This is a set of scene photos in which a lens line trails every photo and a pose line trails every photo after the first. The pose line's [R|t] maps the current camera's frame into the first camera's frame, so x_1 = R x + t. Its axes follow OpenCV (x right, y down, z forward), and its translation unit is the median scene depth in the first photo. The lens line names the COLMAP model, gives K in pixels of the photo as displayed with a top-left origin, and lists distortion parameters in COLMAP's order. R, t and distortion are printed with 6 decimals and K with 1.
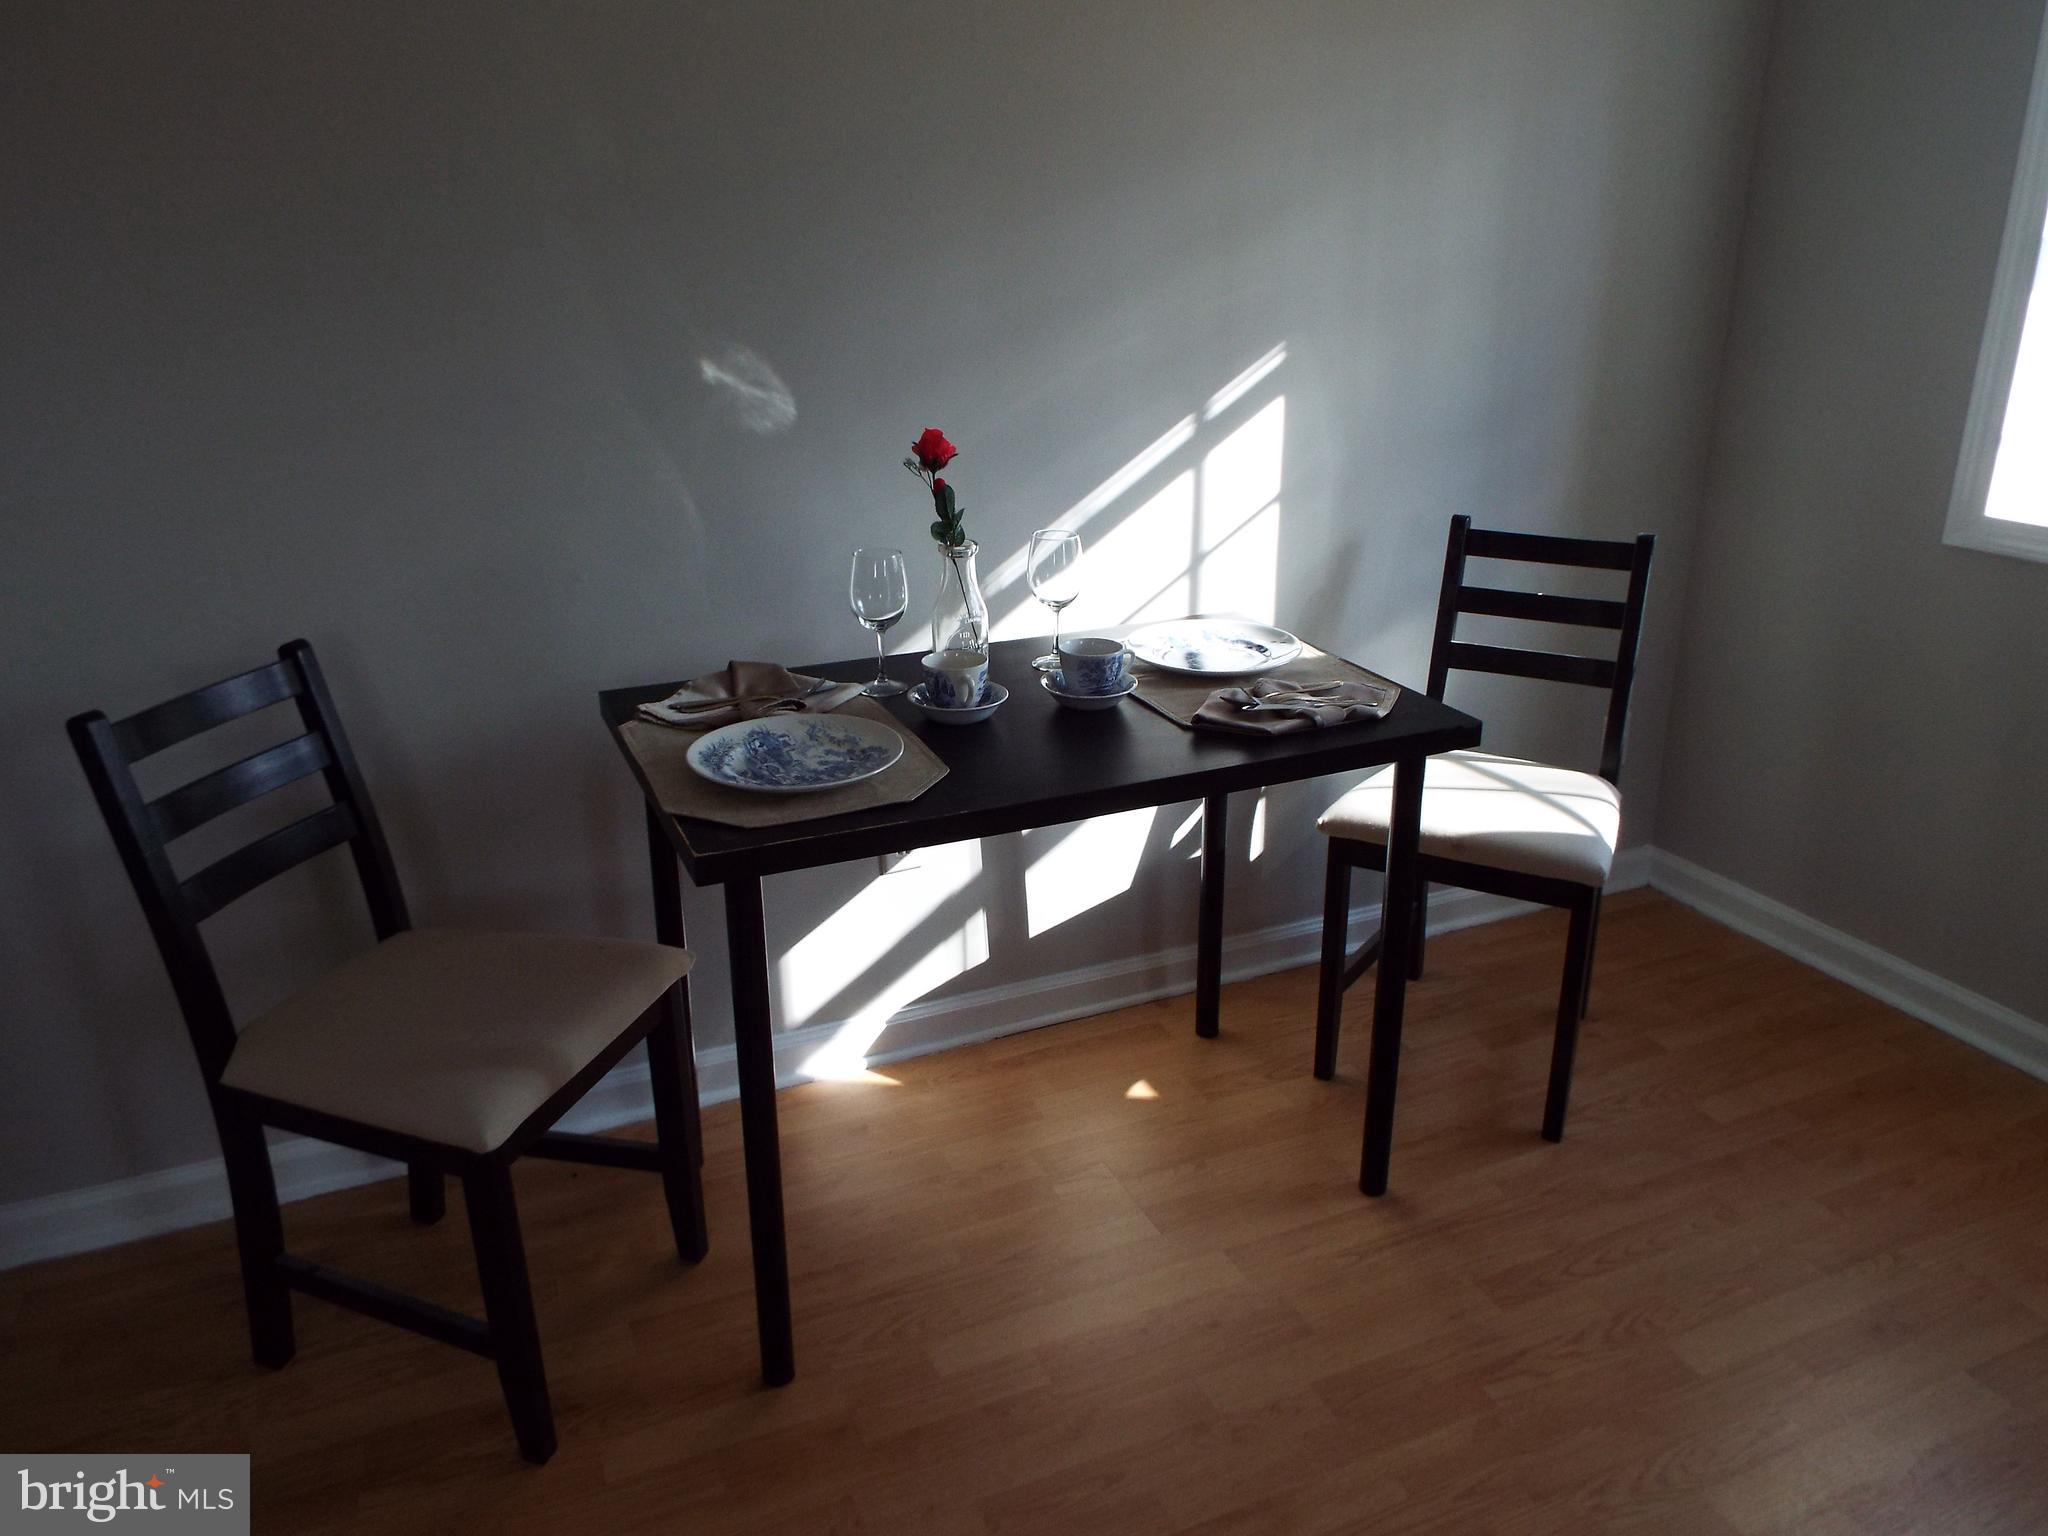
lens RADIAL K [[1508.7, 0, 1015.8], [0, 1508.7, 770.8], [0, 0, 1]] dist [-0.008570, 0.000224]
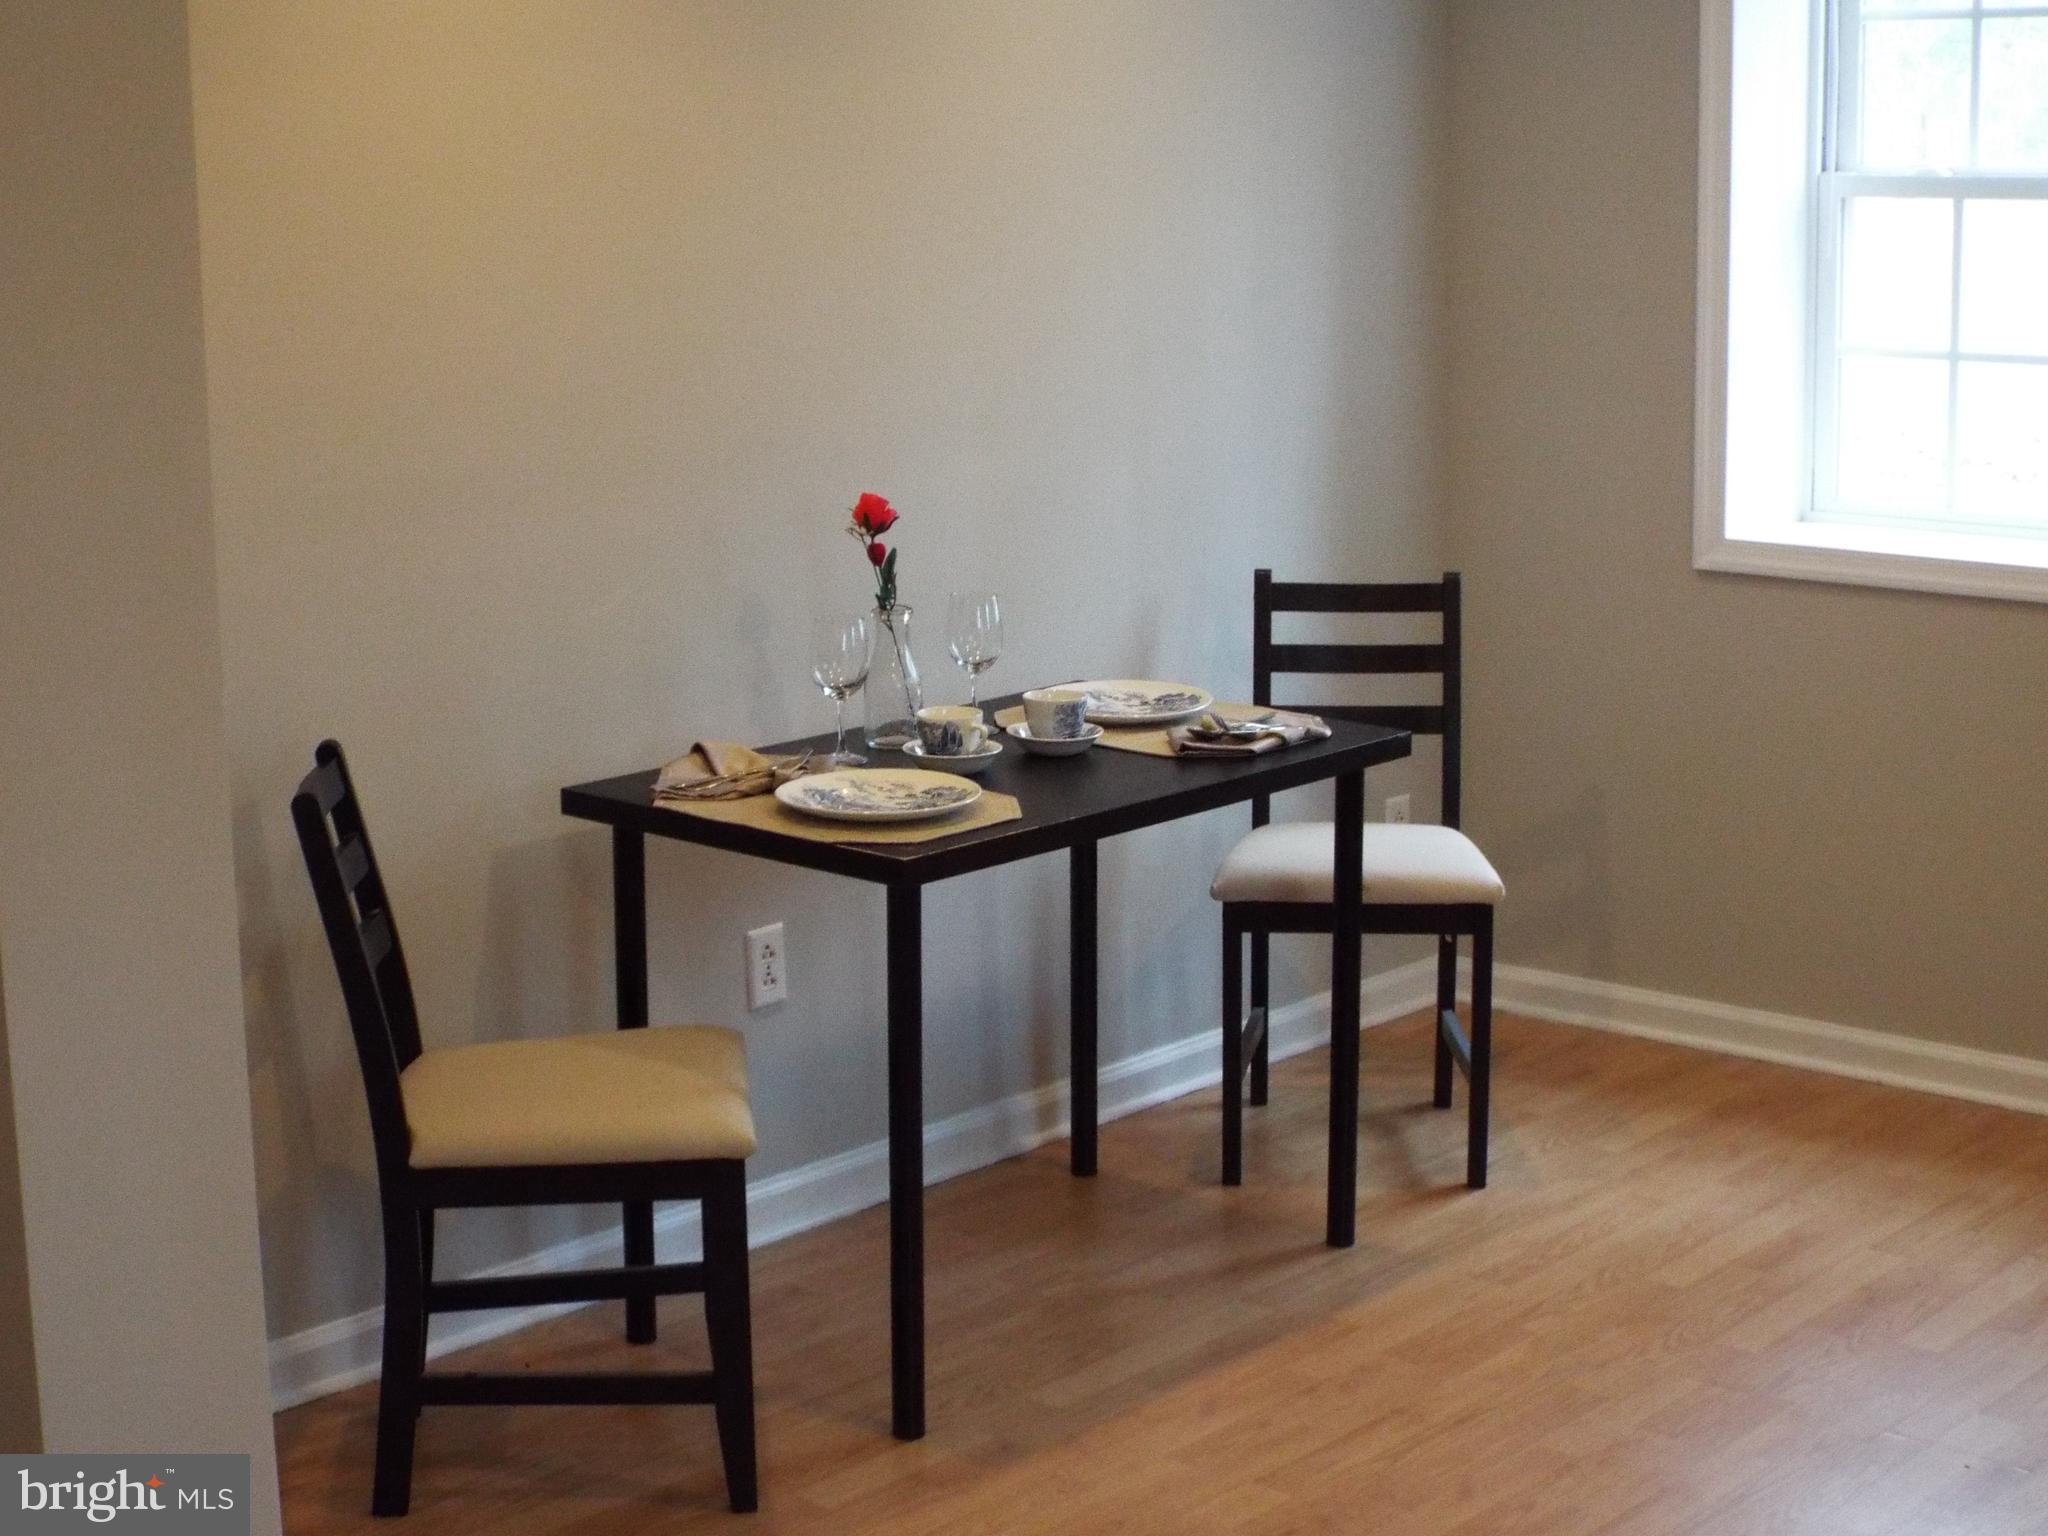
lens RADIAL K [[3548.4, 0, 1024.0], [0, 3548.4, 768.0], [0, 0, 1]] dist [-0.349325, -0.014745]
pose [[0.901707, -0.079779, 0.424923, -0.867129], [0.150299, 0.979371, -0.135066, 0.249747], [-0.405382, 0.185655, 0.895096, -0.974494]]
